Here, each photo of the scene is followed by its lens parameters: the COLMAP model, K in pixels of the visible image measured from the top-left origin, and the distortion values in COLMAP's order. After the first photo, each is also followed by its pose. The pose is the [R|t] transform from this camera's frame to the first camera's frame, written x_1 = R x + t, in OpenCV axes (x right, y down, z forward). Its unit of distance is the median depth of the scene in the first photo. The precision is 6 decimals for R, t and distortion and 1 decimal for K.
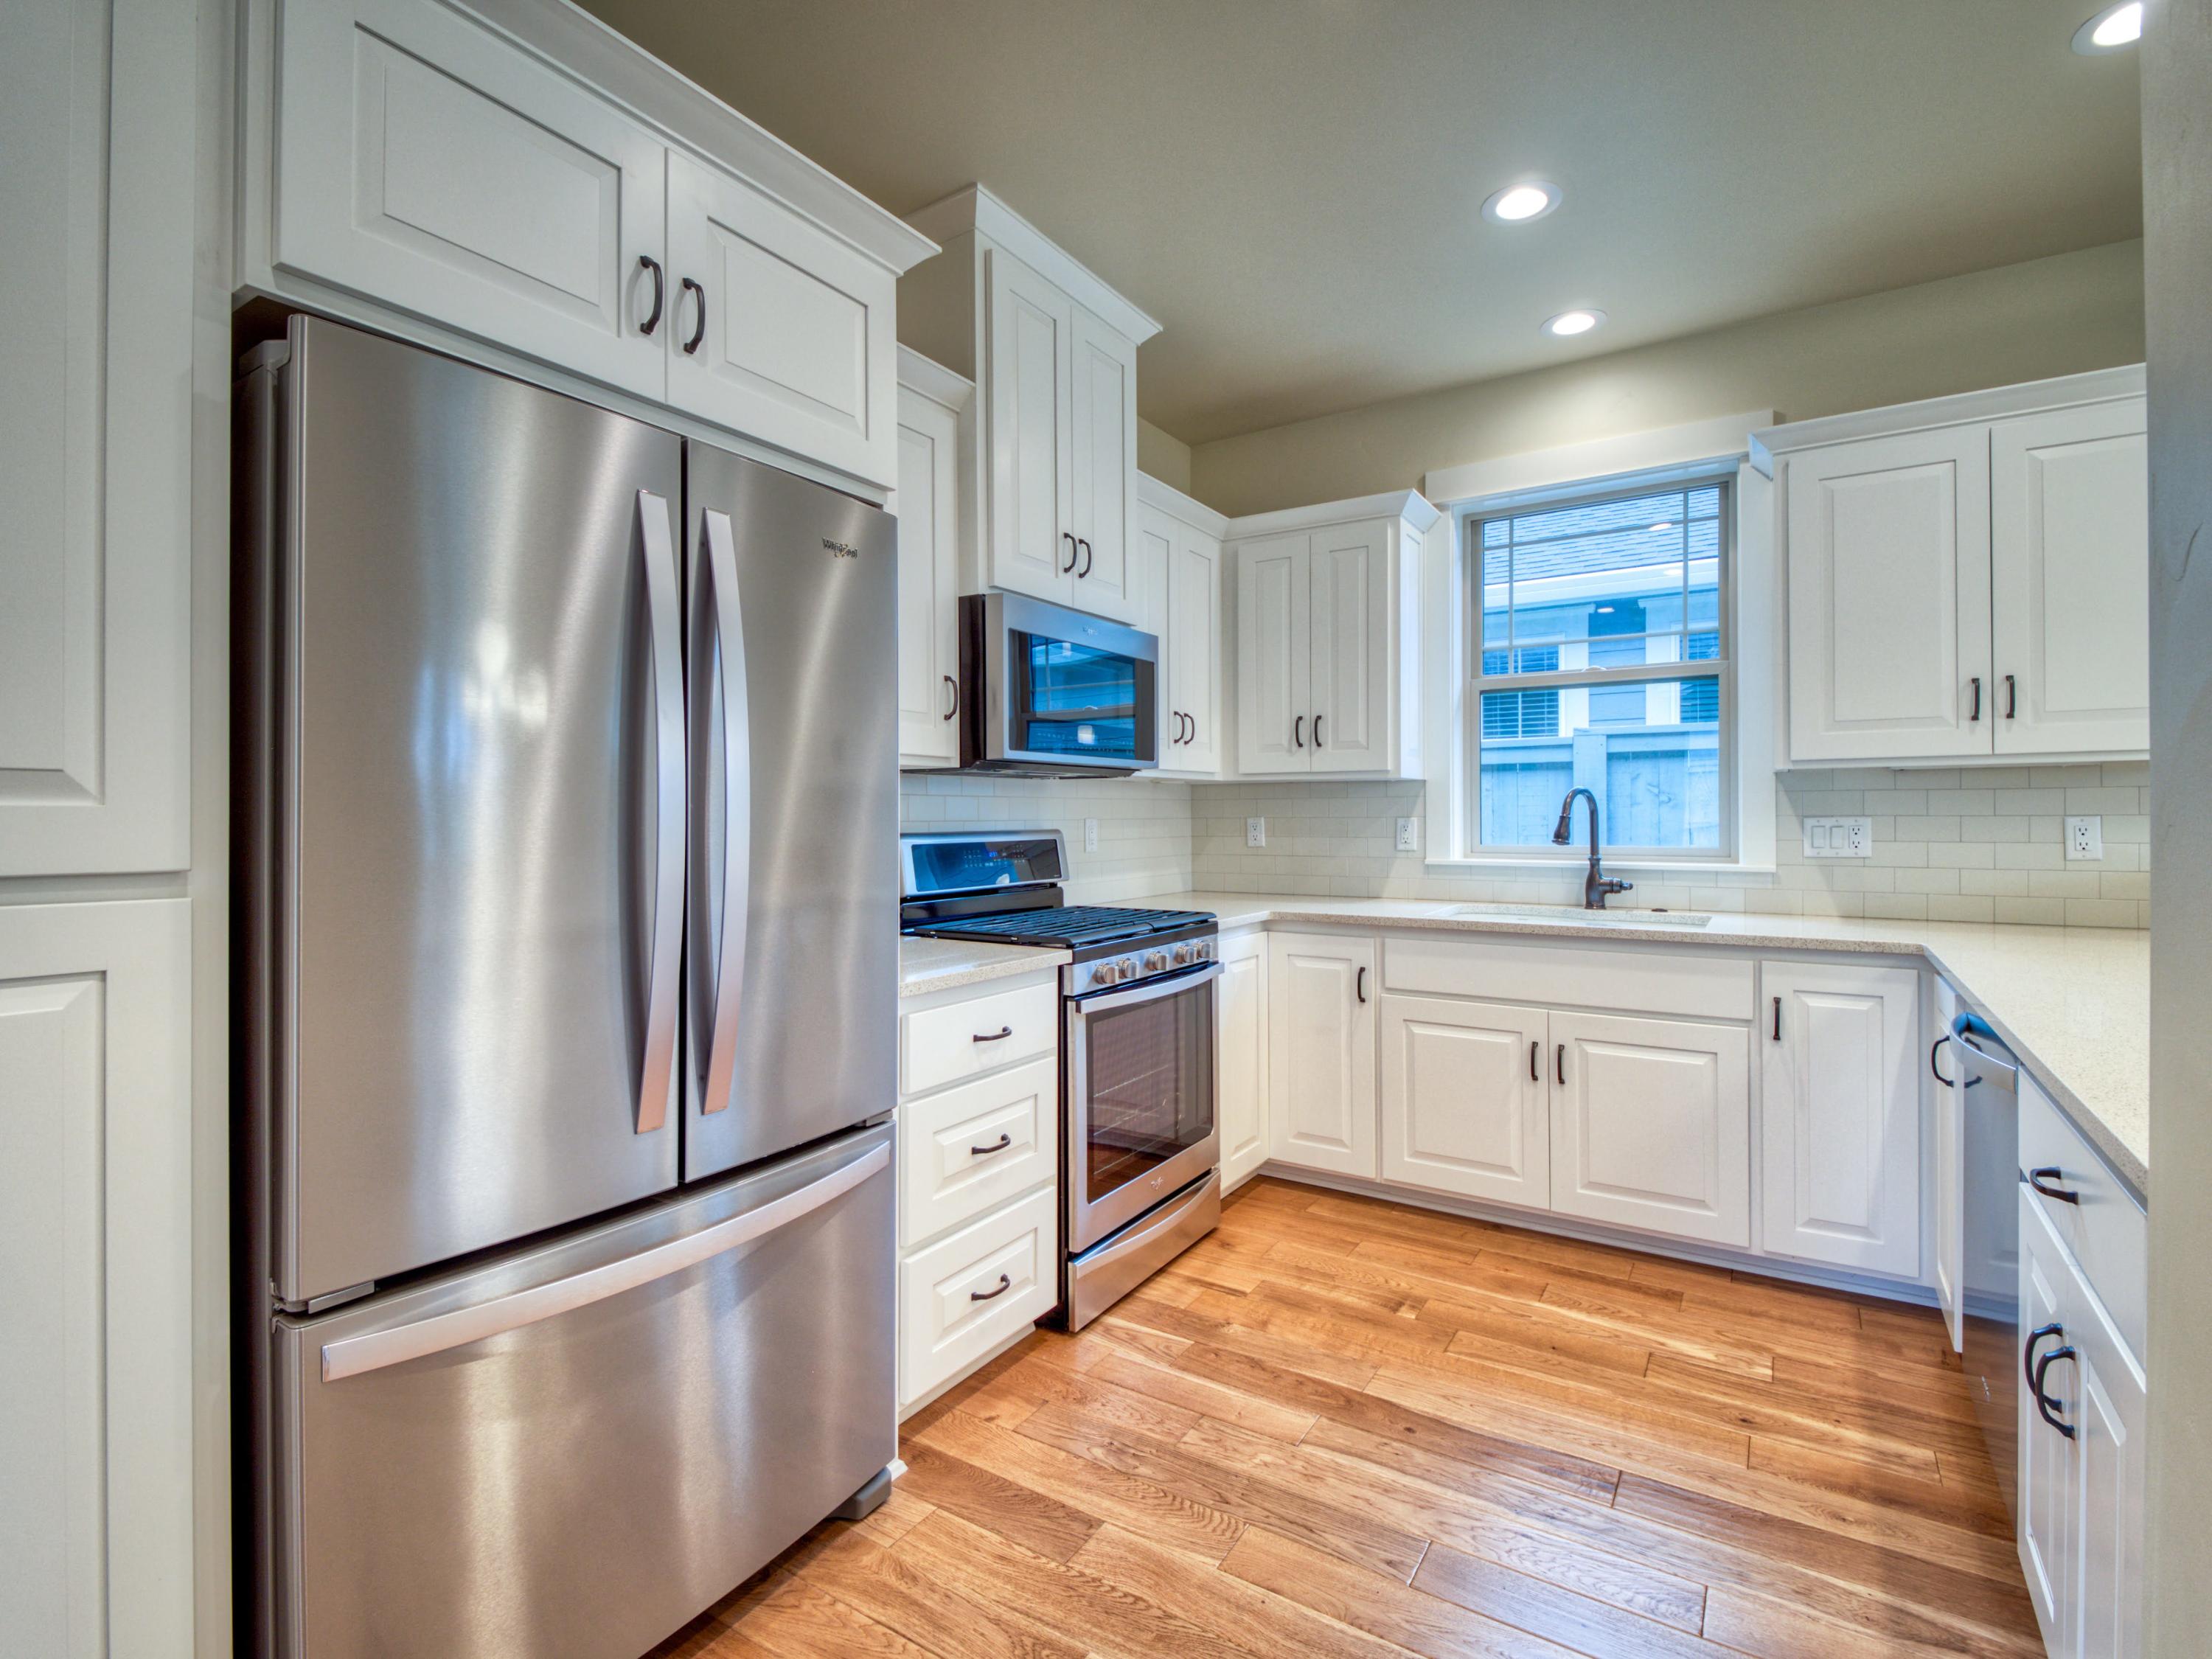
lens RADIAL K [[1048.9, 0, 1116.2], [0, 1048.9, 793.9], [0, 0, 1]] dist [0.020582, -0.023562]
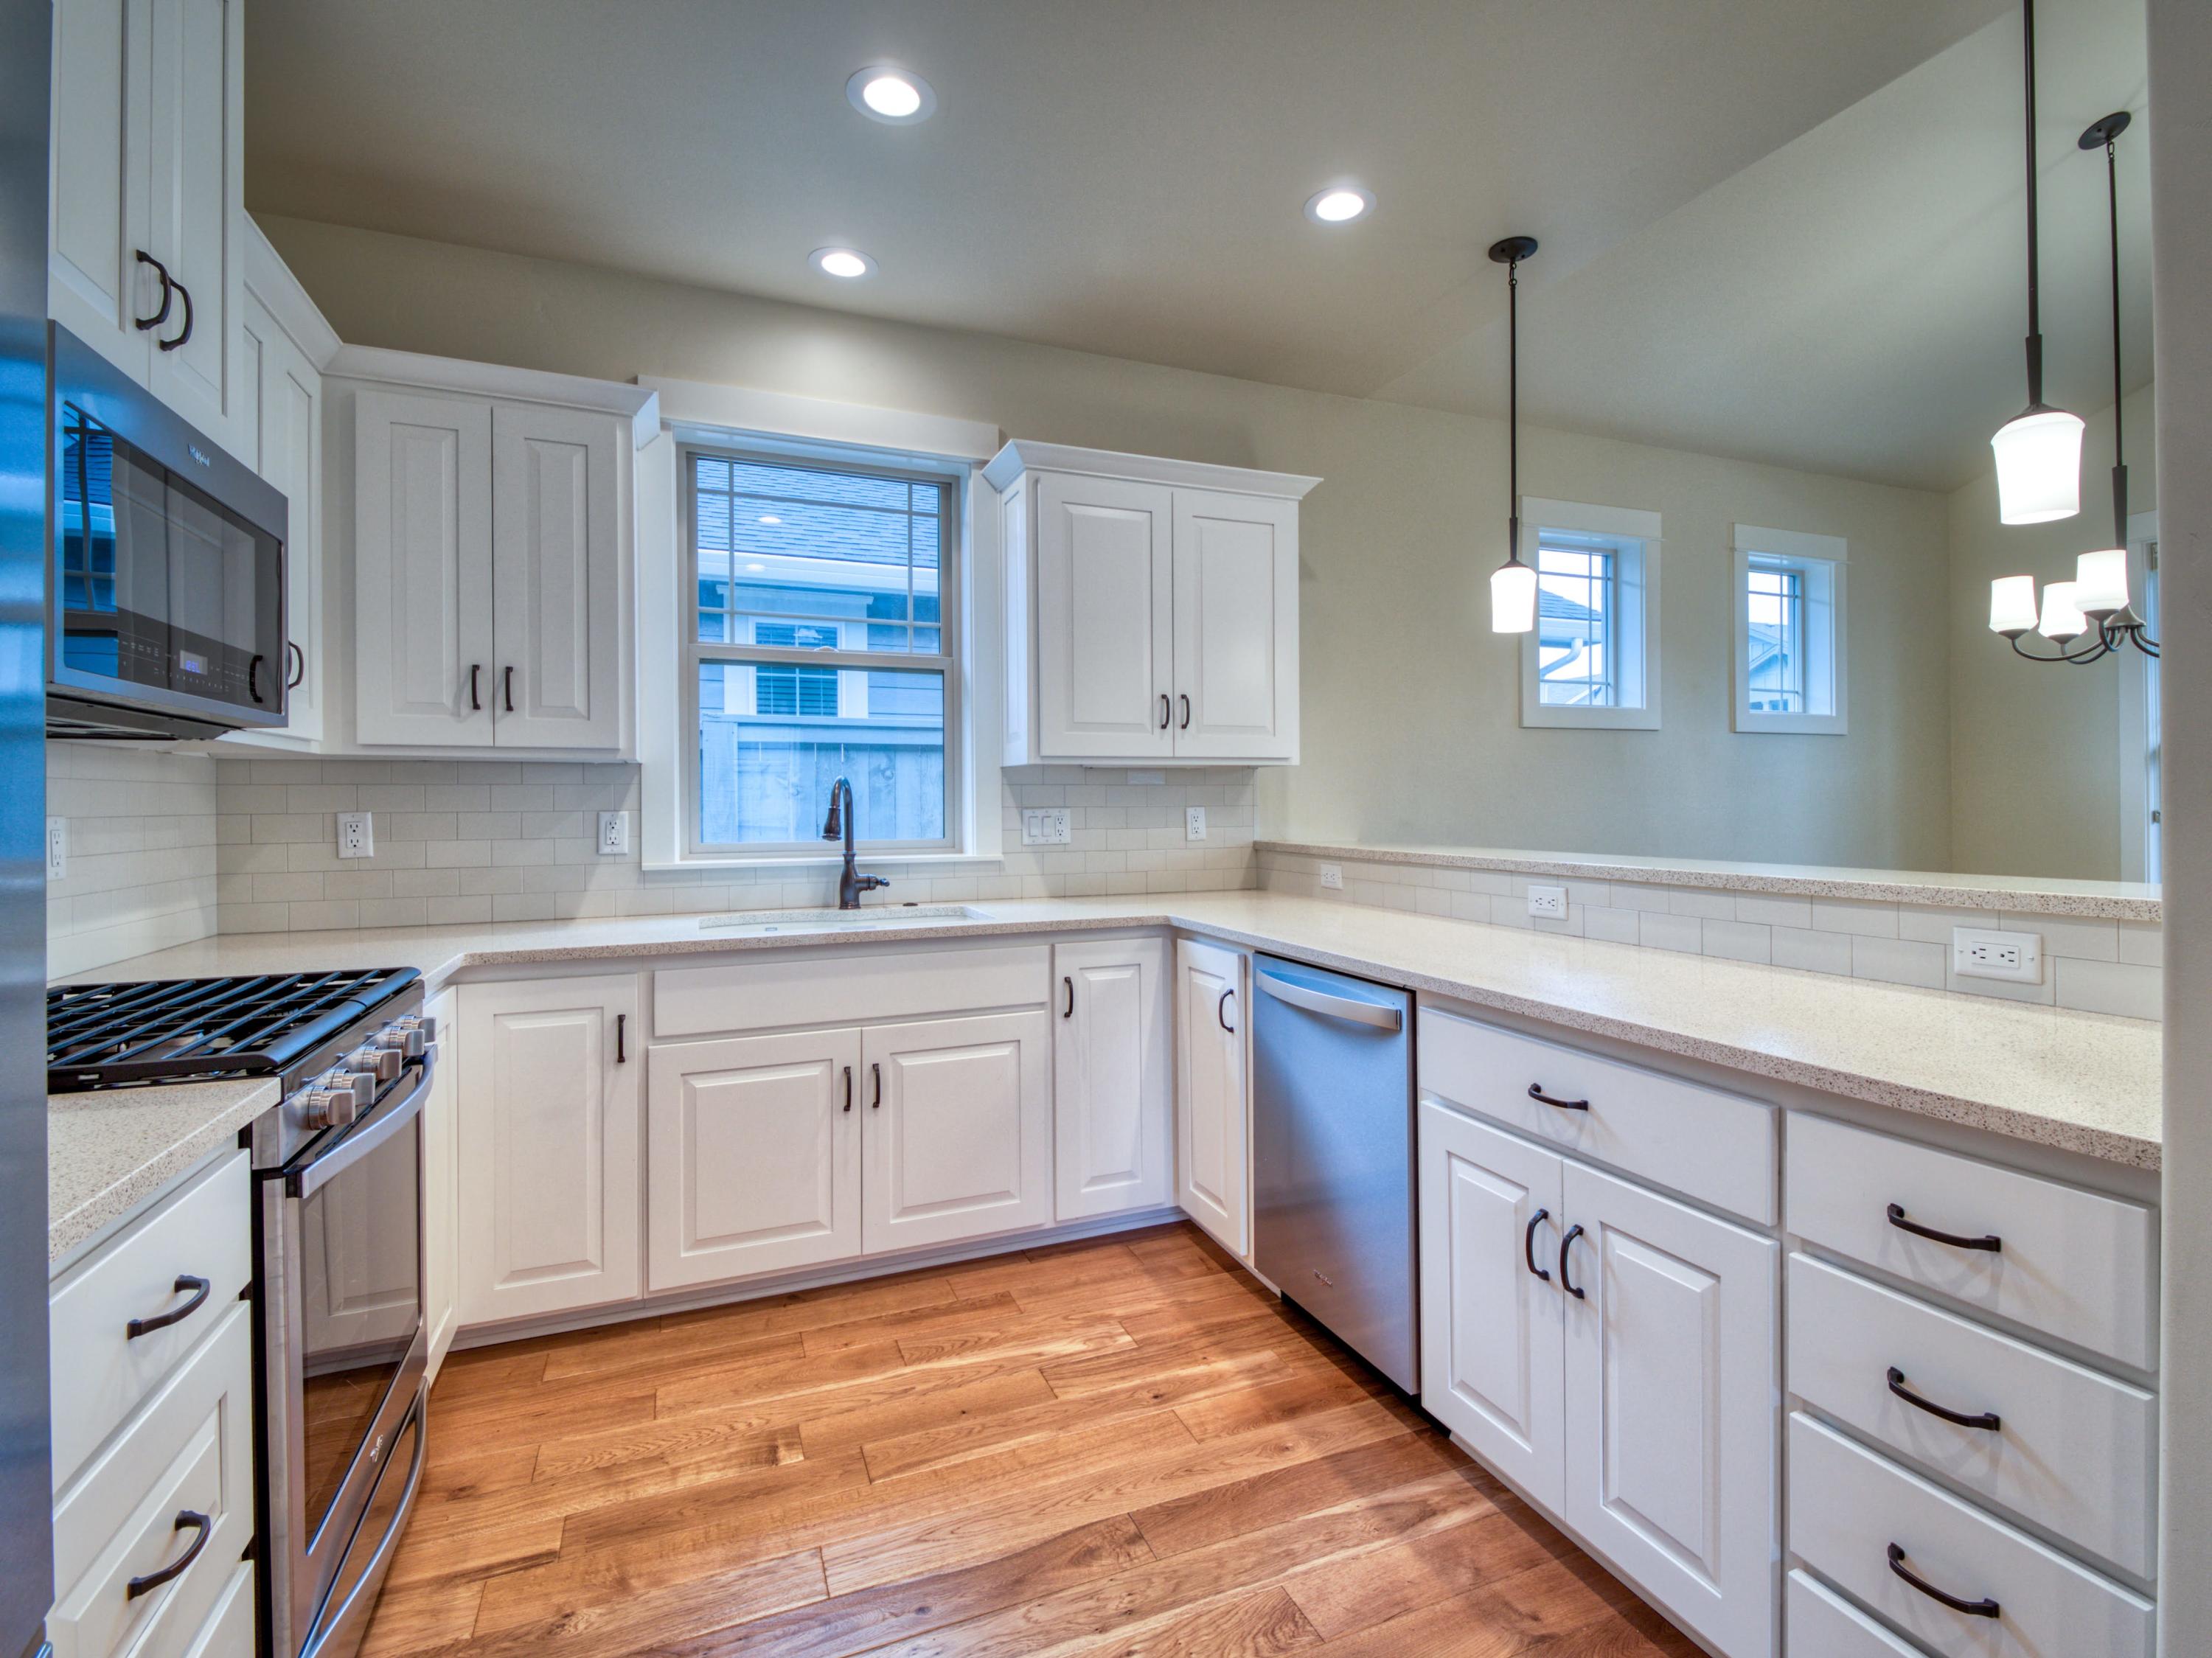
lens RADIAL K [[1048.8, 0, 1116.2], [0, 1048.8, 793.4], [0, 0, 1]] dist [0.020582, -0.023562]
pose [[0.562469, 0.008669, 0.826773, -0.202887], [-0.012818, 0.999916, -0.001764, 0.007881], [-0.826719, -0.009605, 0.562533, 0.336398]]
